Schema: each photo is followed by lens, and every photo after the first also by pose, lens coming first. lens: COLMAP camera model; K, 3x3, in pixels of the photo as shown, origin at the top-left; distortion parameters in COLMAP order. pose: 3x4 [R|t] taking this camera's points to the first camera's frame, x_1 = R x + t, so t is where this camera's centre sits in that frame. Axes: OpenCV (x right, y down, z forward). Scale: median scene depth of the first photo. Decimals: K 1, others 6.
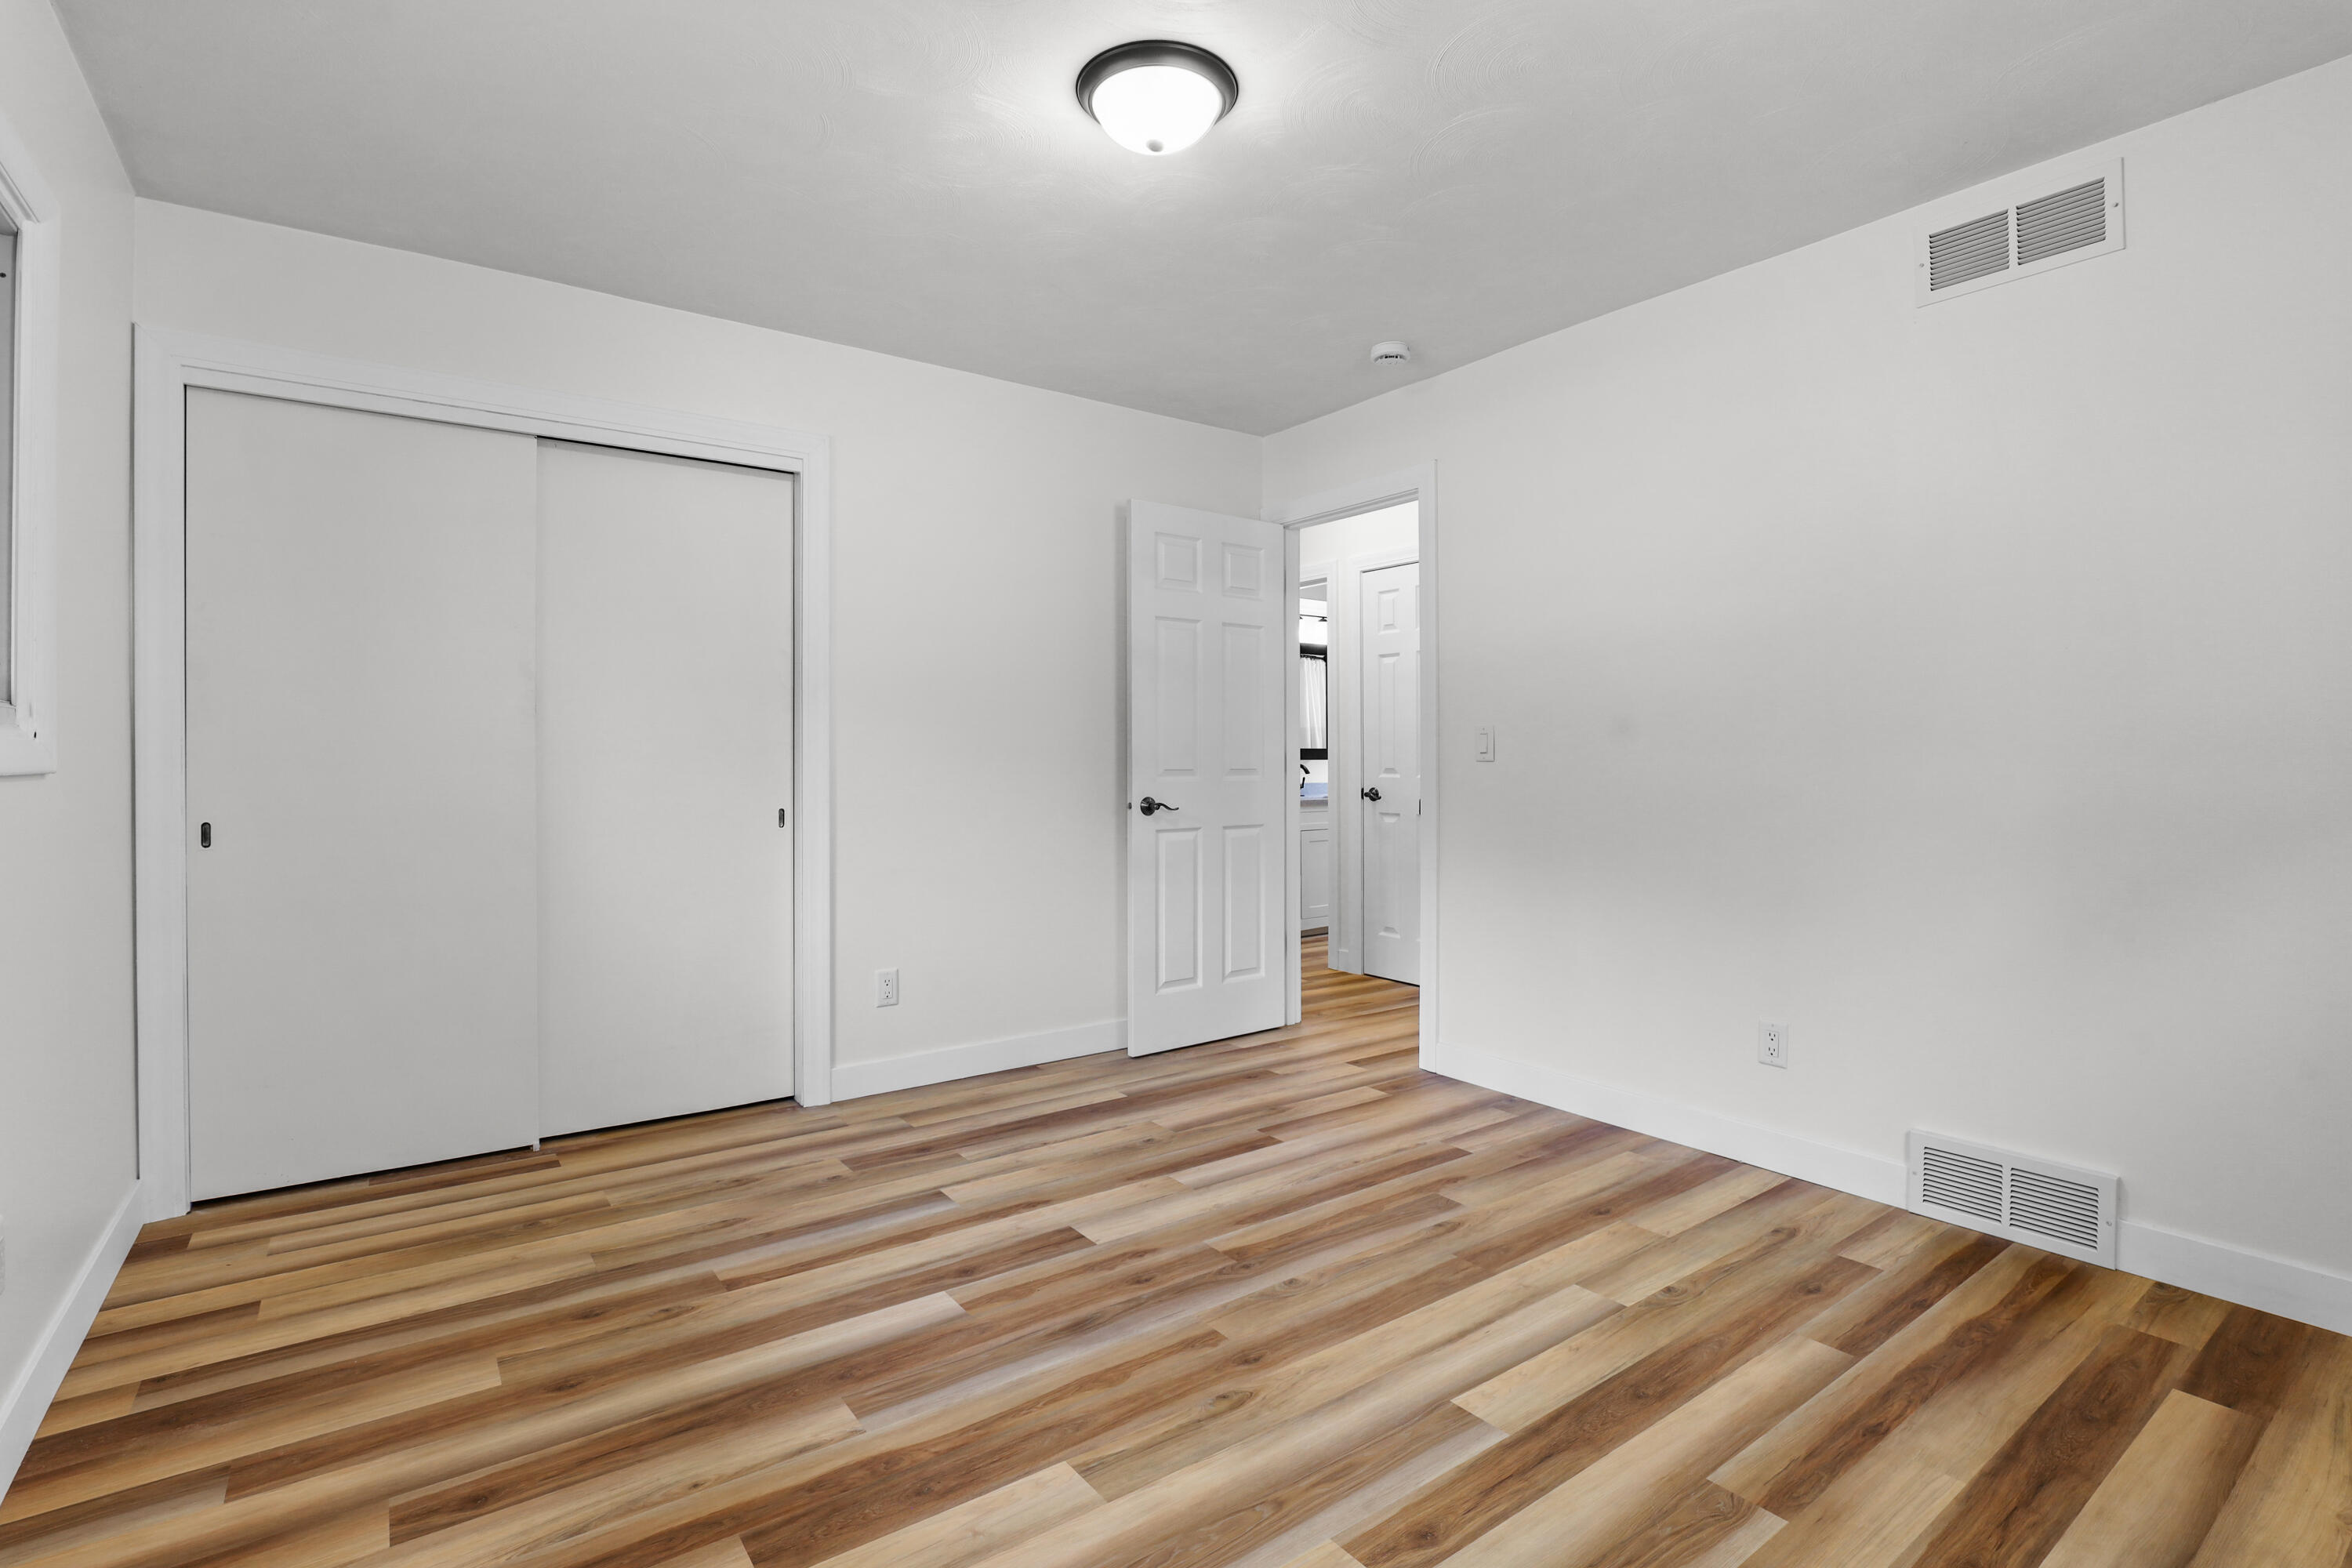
lens RADIAL K [[1105.0, 0, 1169.9], [0, 1105.0, 792.6], [0, 0, 1]] dist [-0.040289, 0.008247]
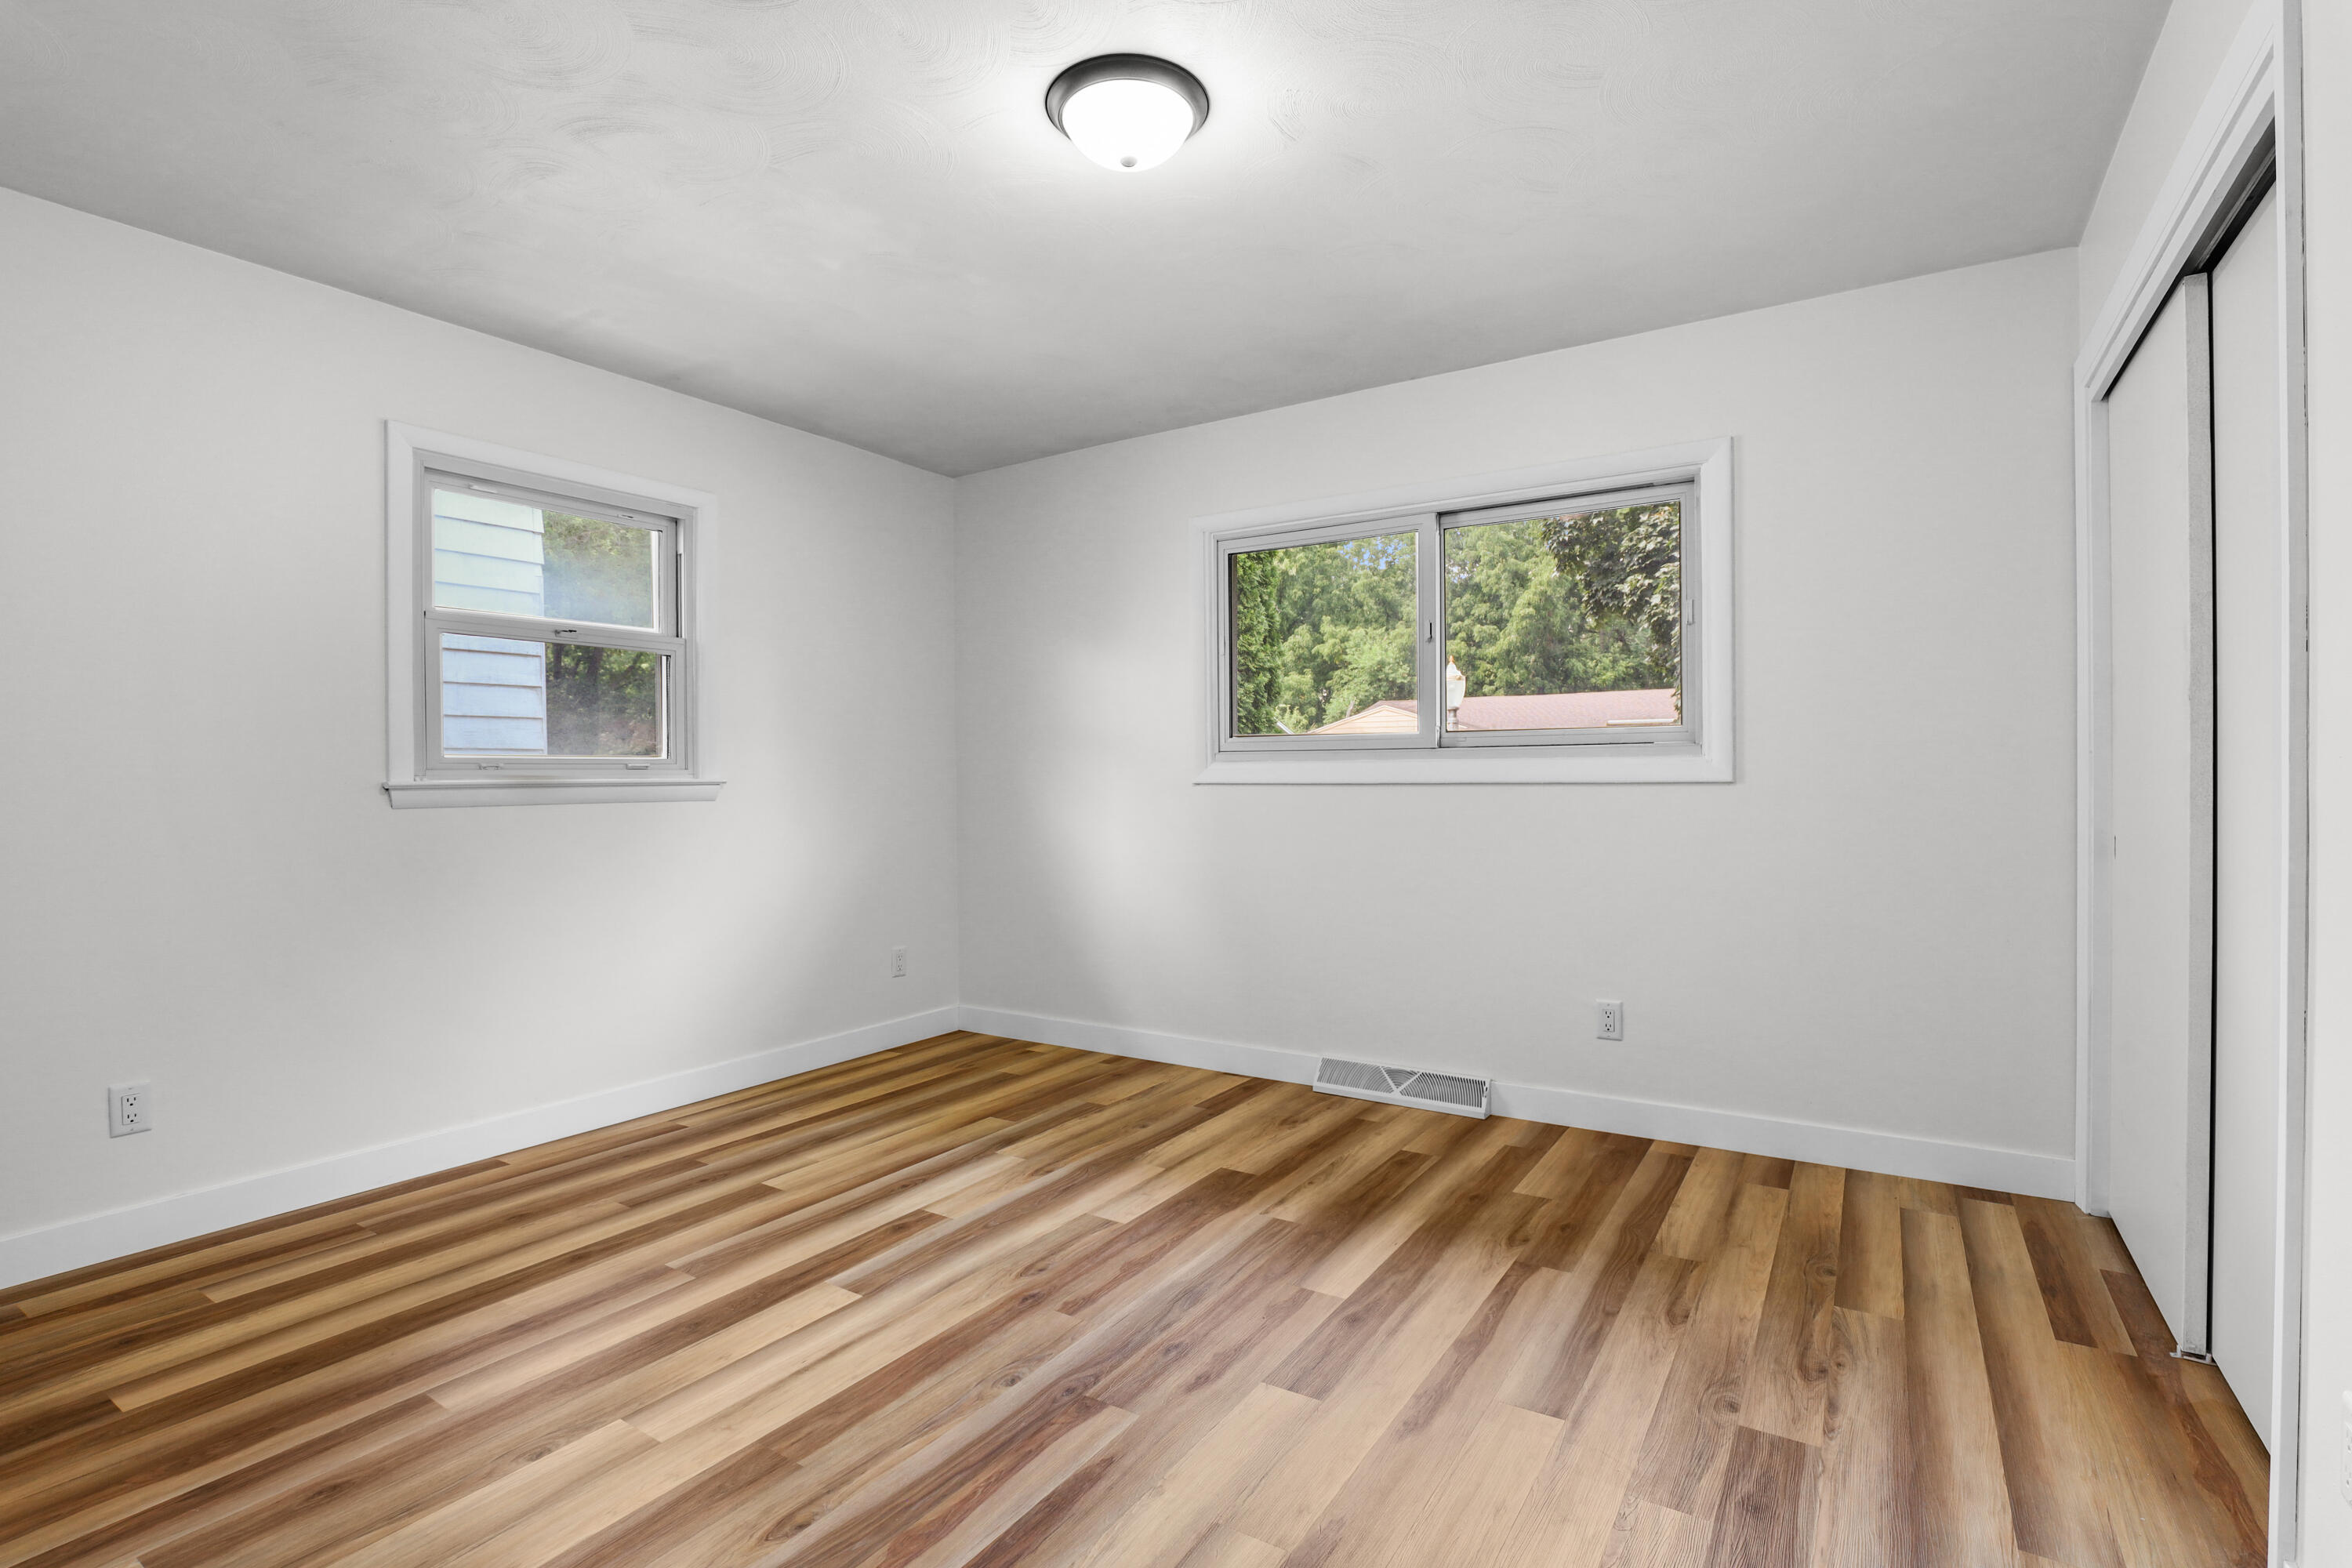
lens RADIAL K [[1105.0, 0, 1169.9], [0, 1105.0, 792.6], [0, 0, 1]] dist [-0.040289, 0.008247]
pose [[-0.934203, 0.013080, -0.356503, 0.310014], [-0.001324, 0.999194, 0.040128, -0.057381], [0.356740, 0.037960, -0.933432, 1.918063]]
